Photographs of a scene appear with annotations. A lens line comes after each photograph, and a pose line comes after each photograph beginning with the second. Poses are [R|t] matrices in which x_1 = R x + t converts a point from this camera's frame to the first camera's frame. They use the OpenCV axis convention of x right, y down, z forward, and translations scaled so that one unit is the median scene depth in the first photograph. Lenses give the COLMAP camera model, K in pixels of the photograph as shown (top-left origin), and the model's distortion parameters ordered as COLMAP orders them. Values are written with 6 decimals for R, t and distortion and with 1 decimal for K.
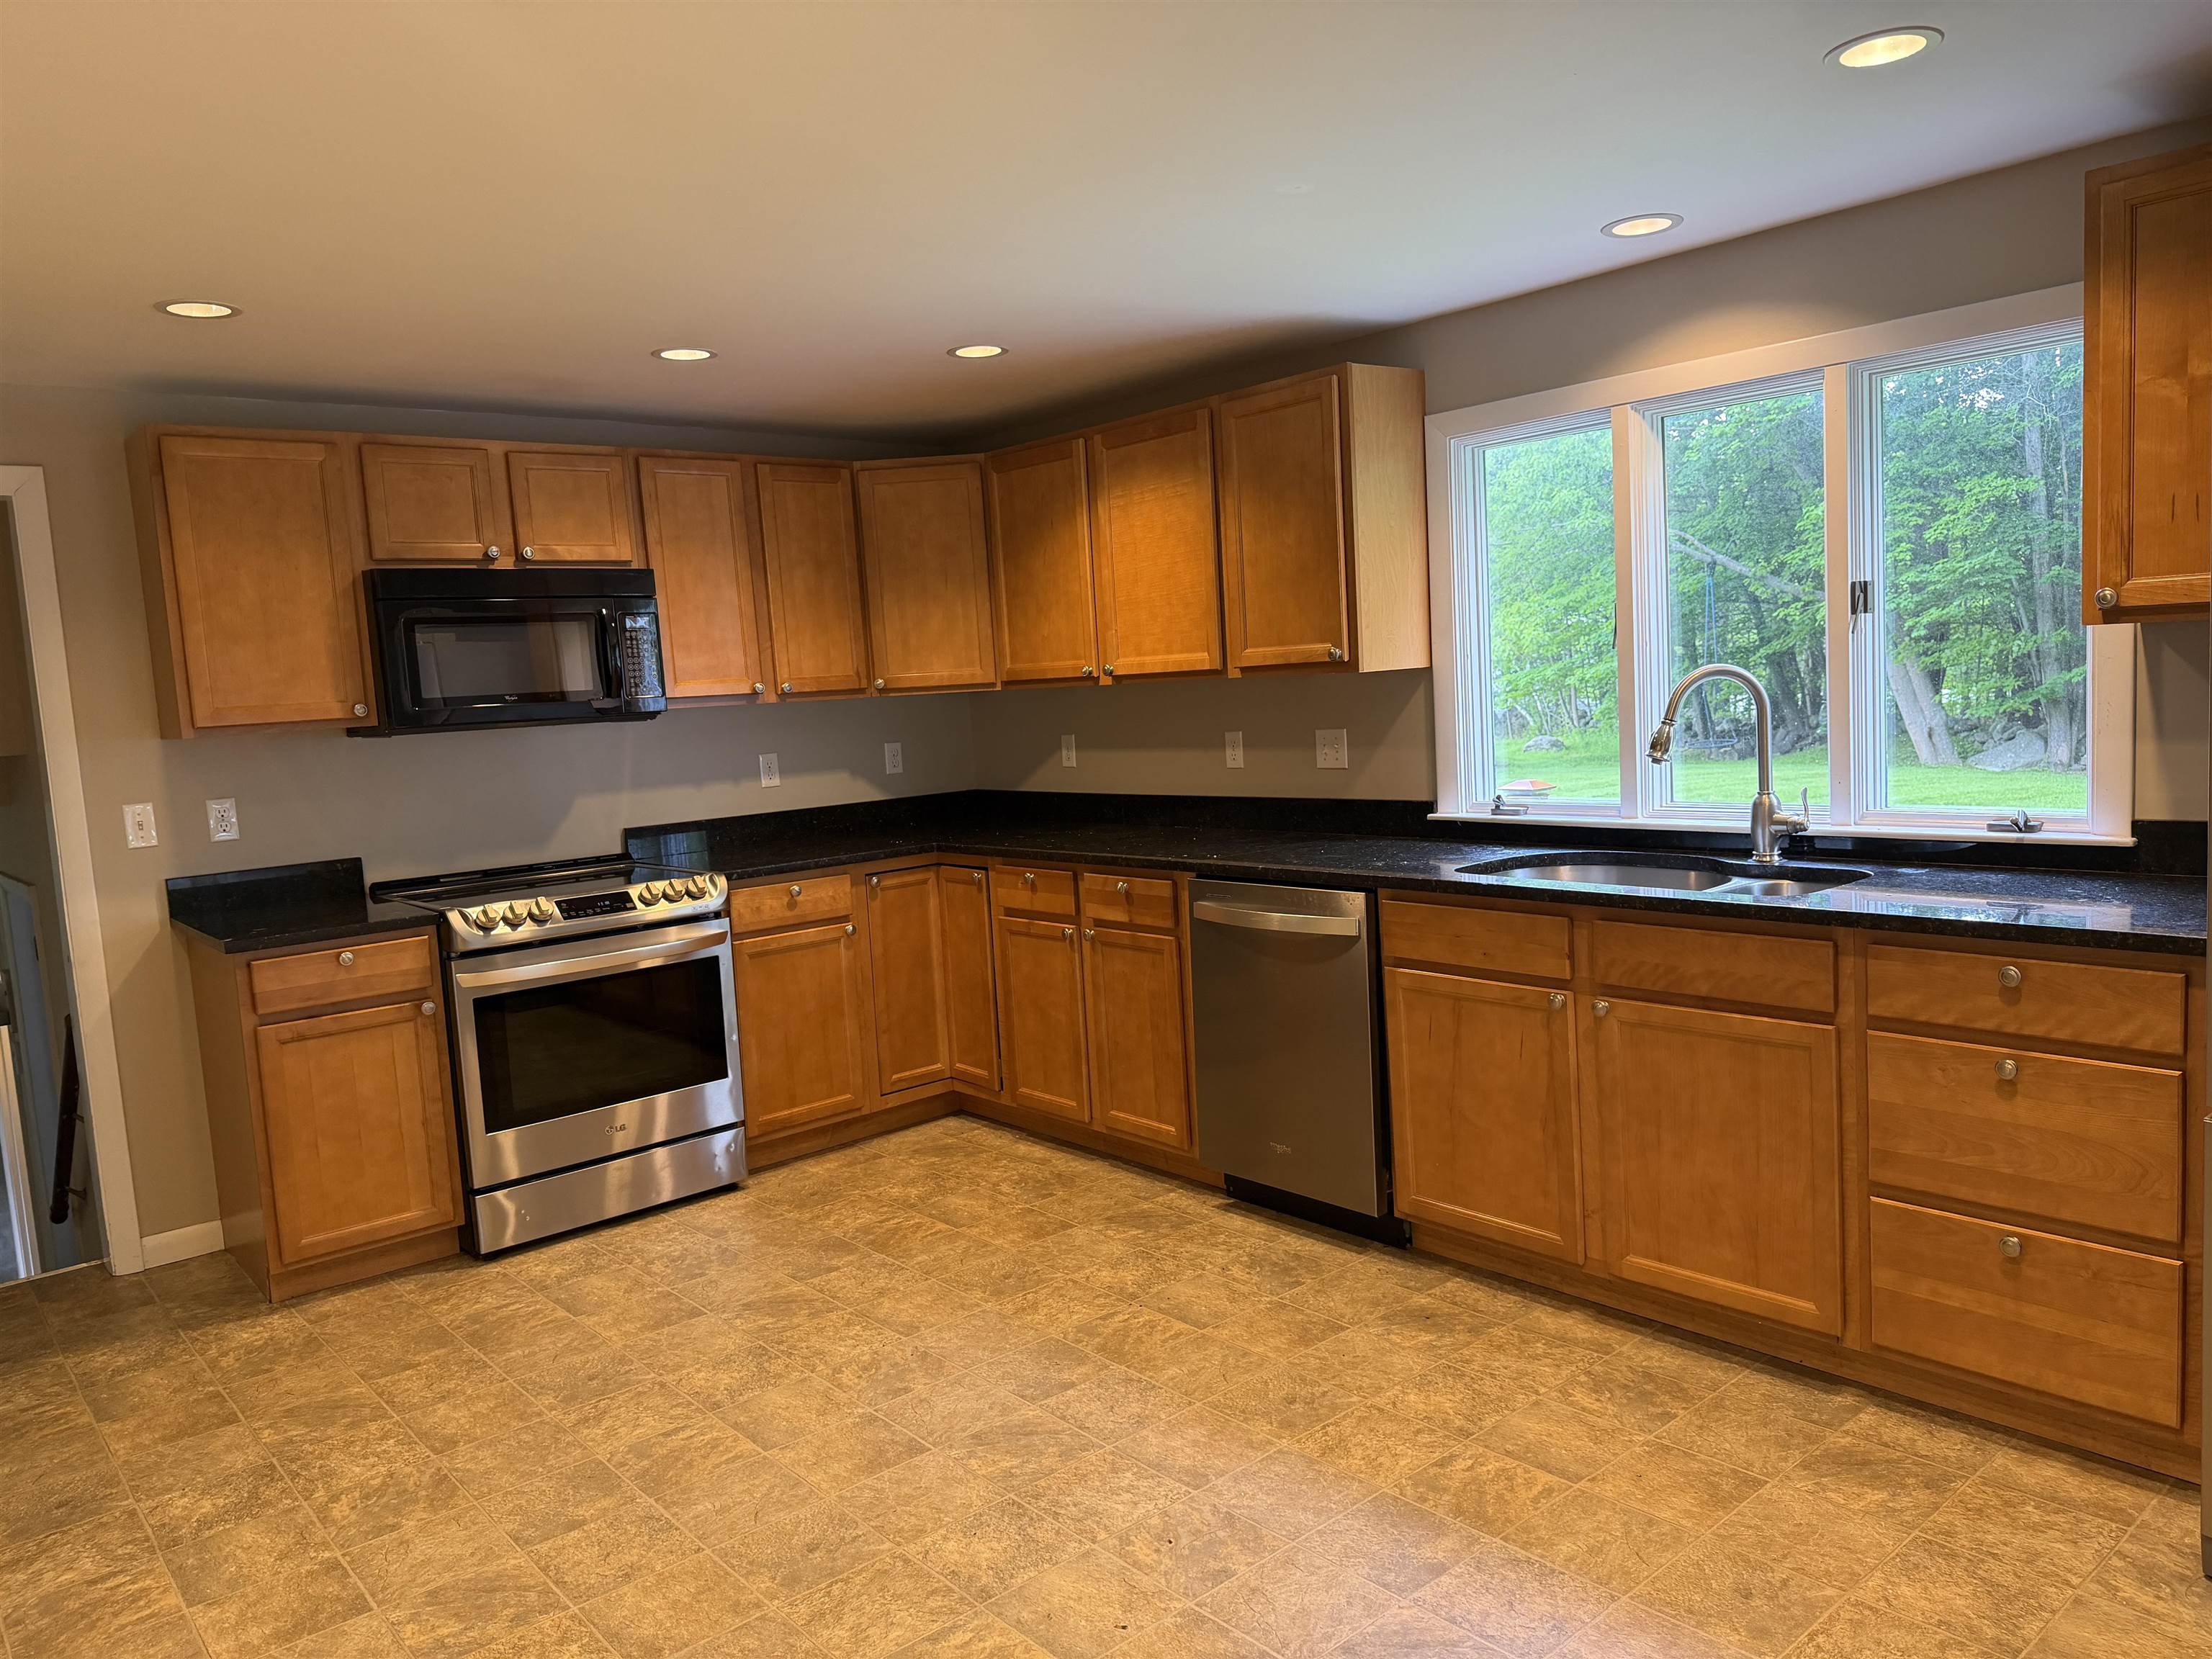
lens RADIAL K [[1556.7, 0, 1095.3], [0, 1556.7, 828.1], [0, 0, 1]] dist [0.080772, -0.082171]
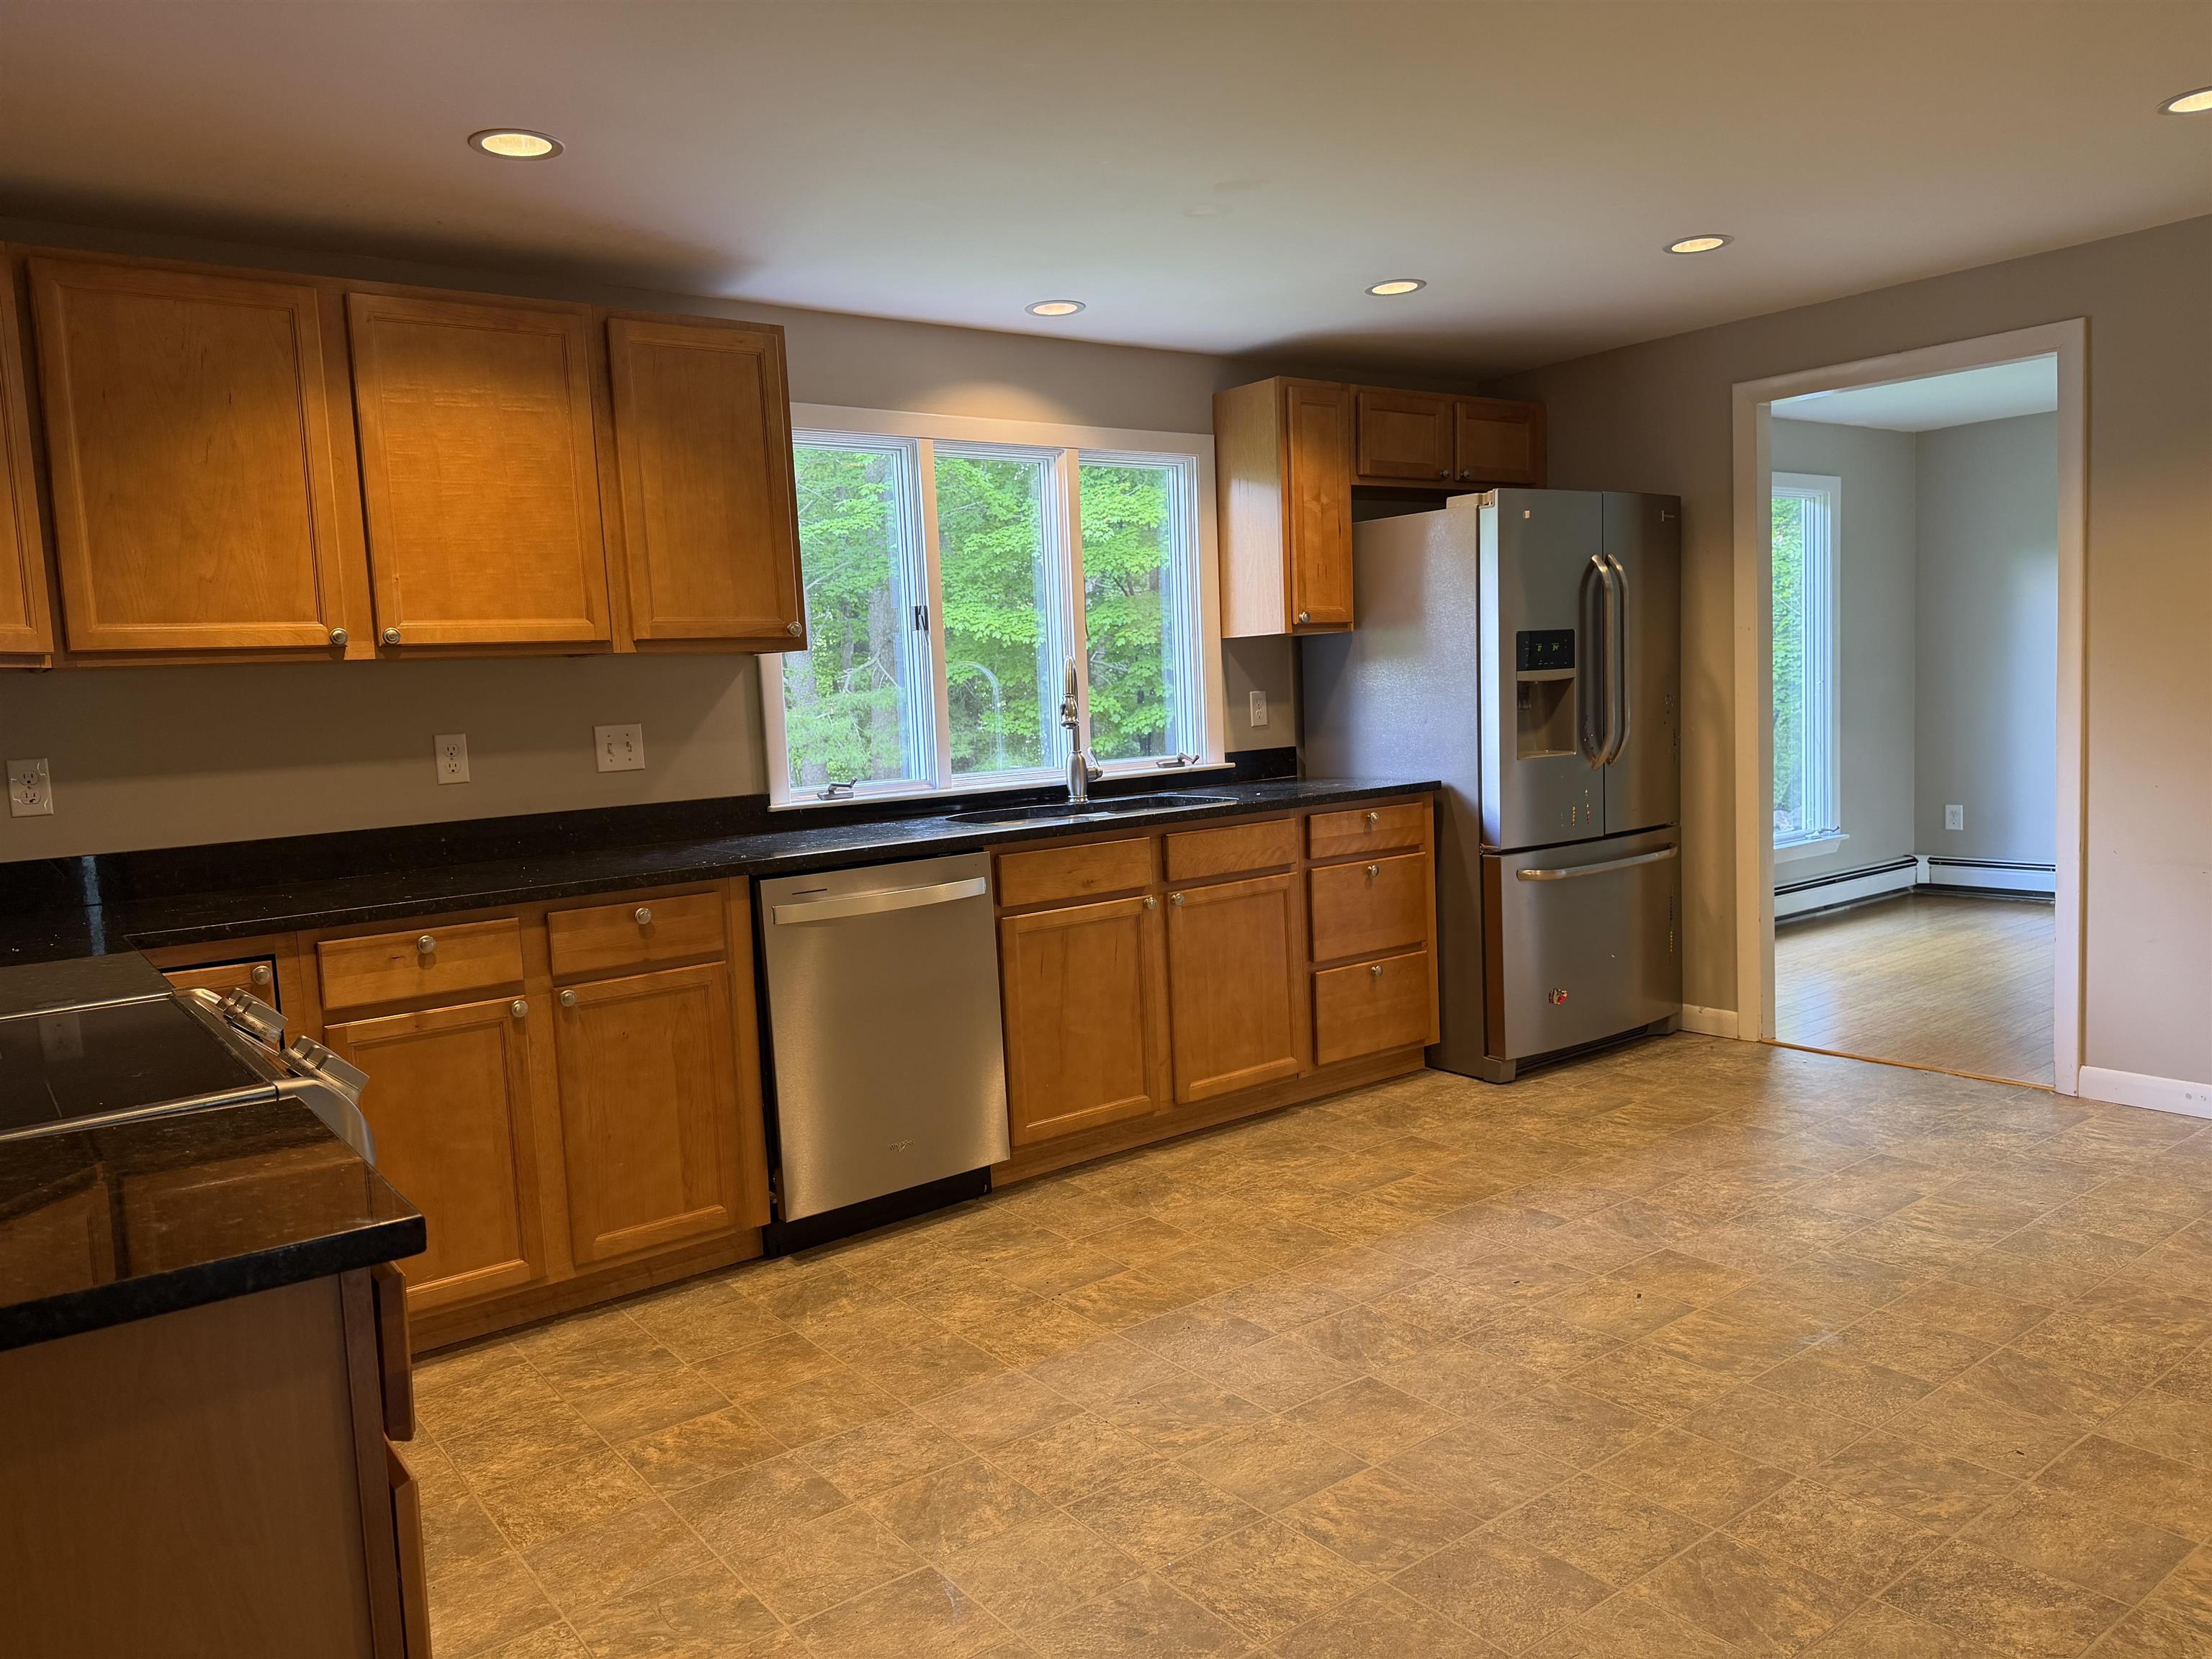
lens RADIAL K [[1556.7, 0, 1115.6], [0, 1556.7, 829.6], [0, 0, 1]] dist [0.080772, -0.082171]
pose [[0.051530, -0.036072, 0.998020, -0.771796], [0.144162, 0.989149, 0.028308, 0.009392], [-0.988212, 0.142418, 0.056171, 0.763785]]
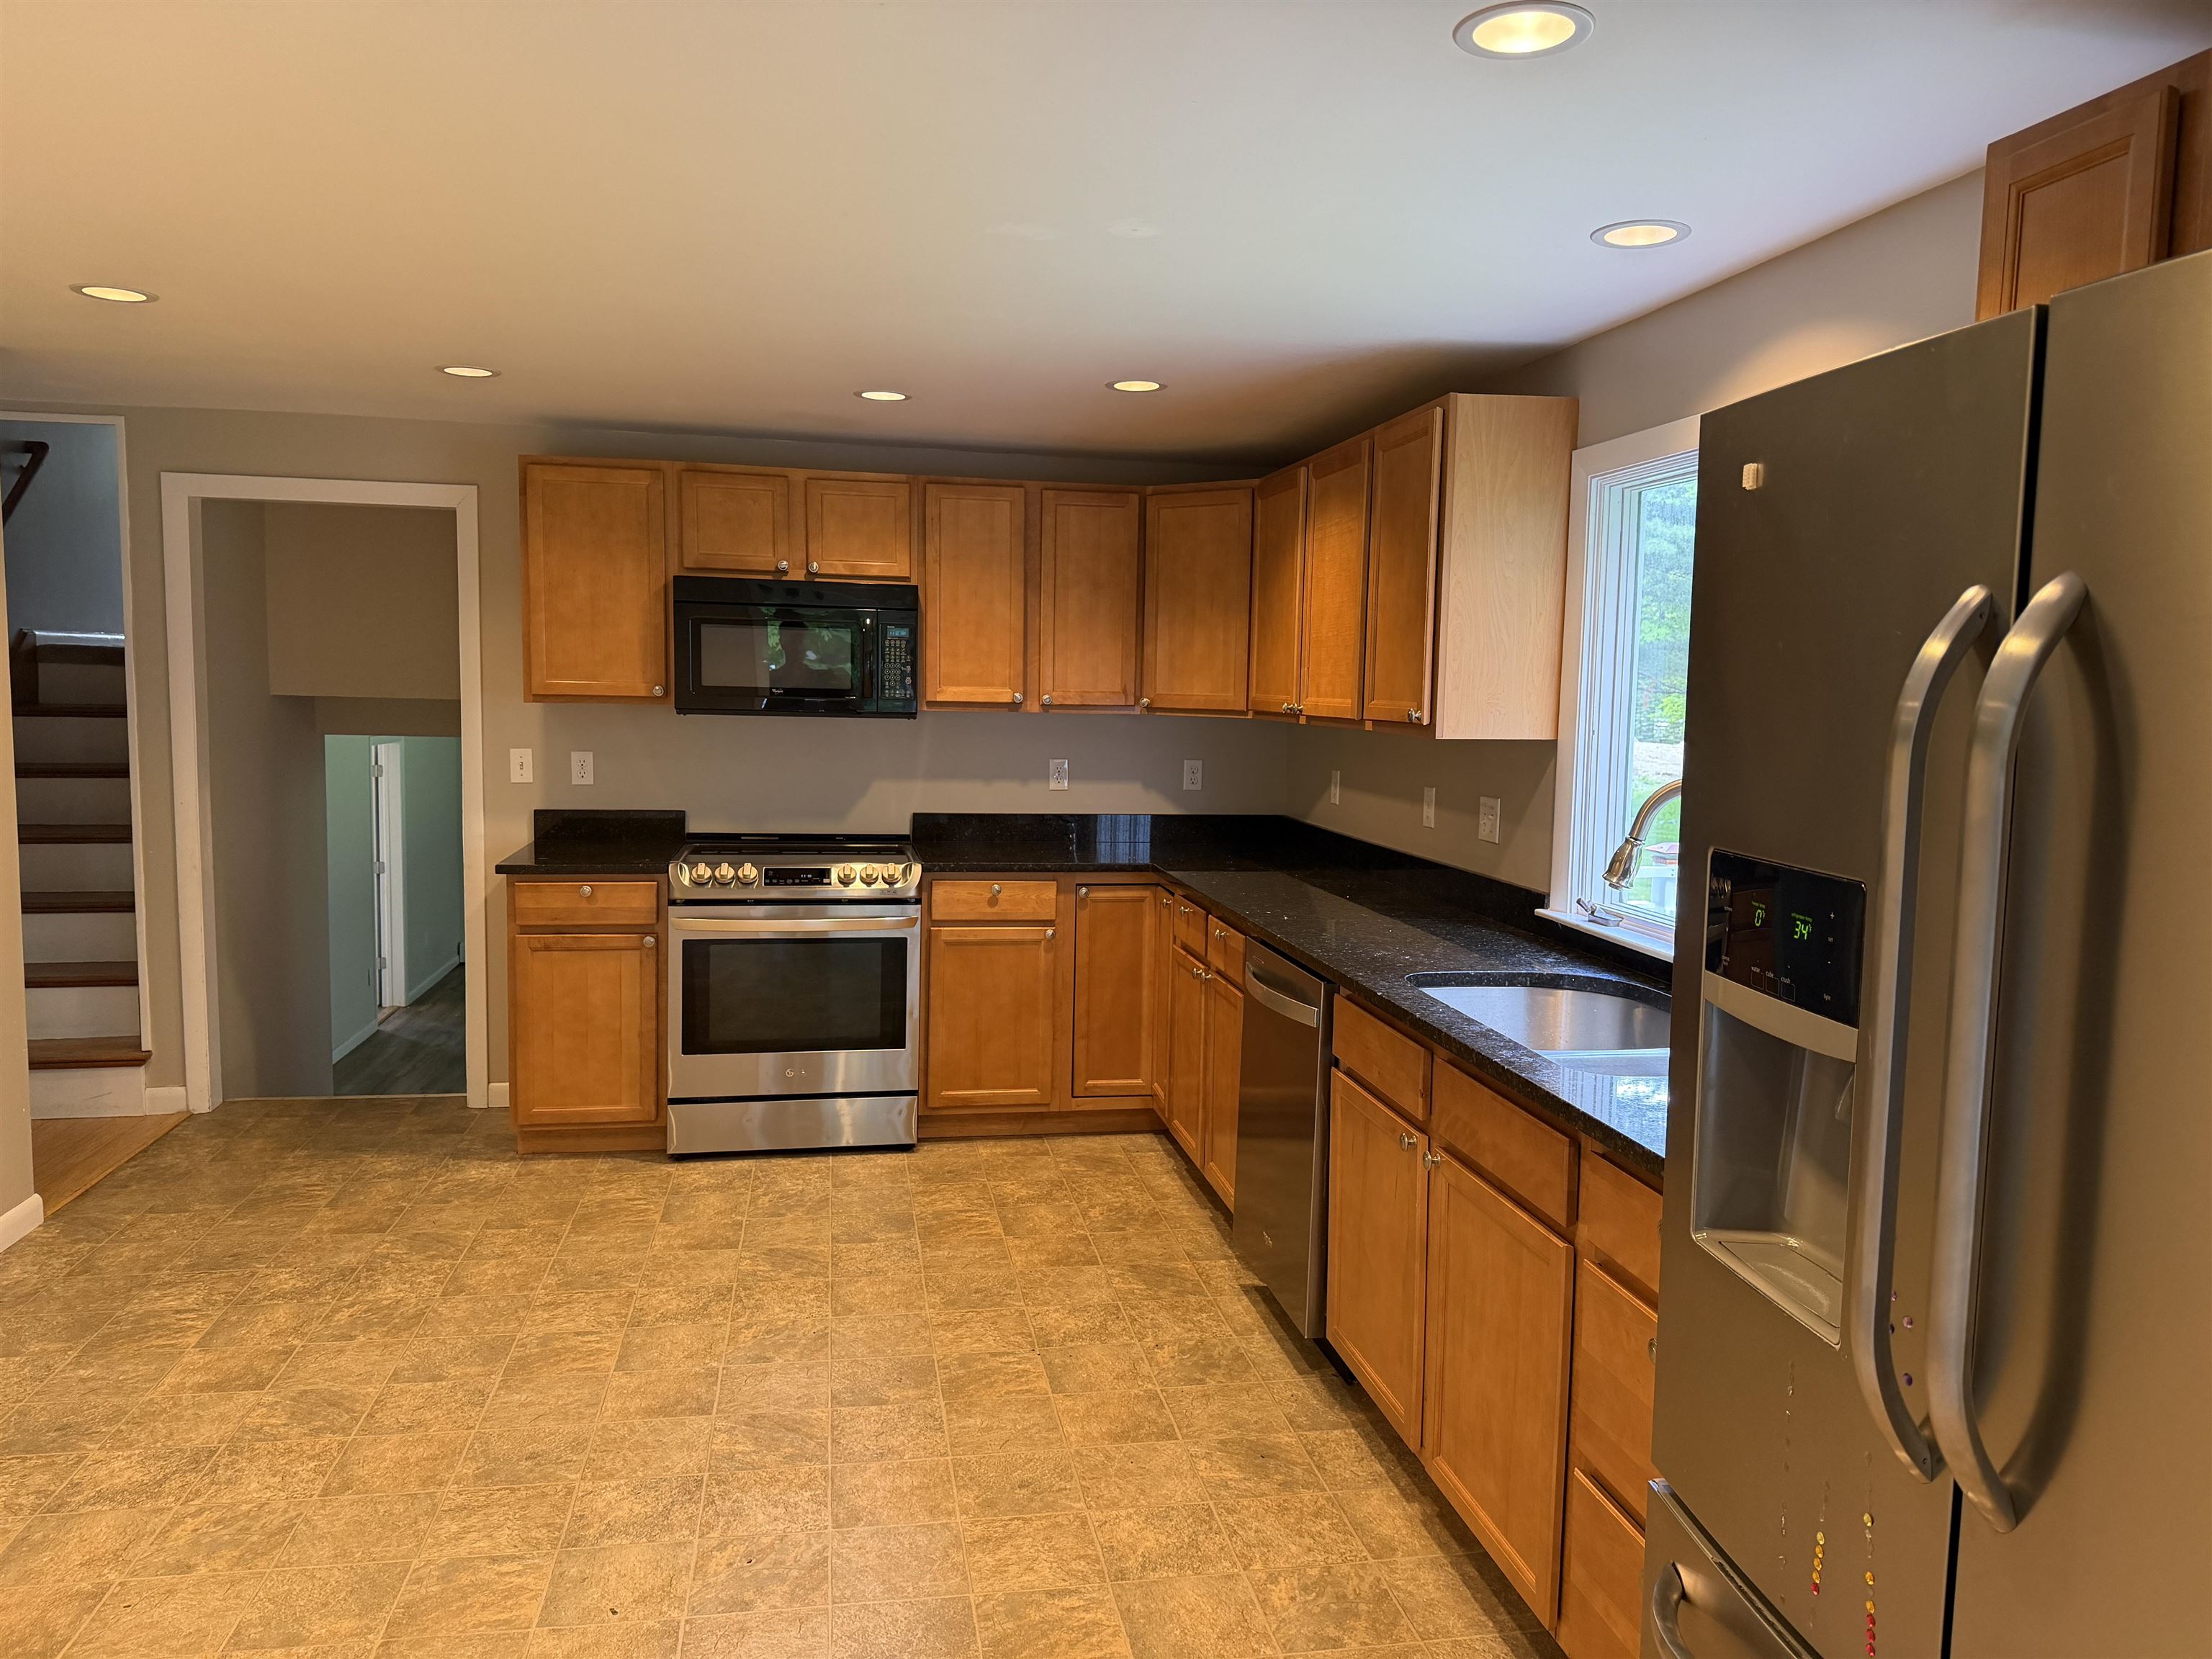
lens RADIAL K [[1556.7, 0, 1092.1], [0, 1556.7, 820.4], [0, 0, 1]] dist [0.080772, -0.082171]
pose [[0.857782, 0.123639, -0.498922, 0.446567], [-0.121822, 0.991886, 0.036357, -0.061560], [0.499369, 0.029594, 0.865884, 0.126941]]
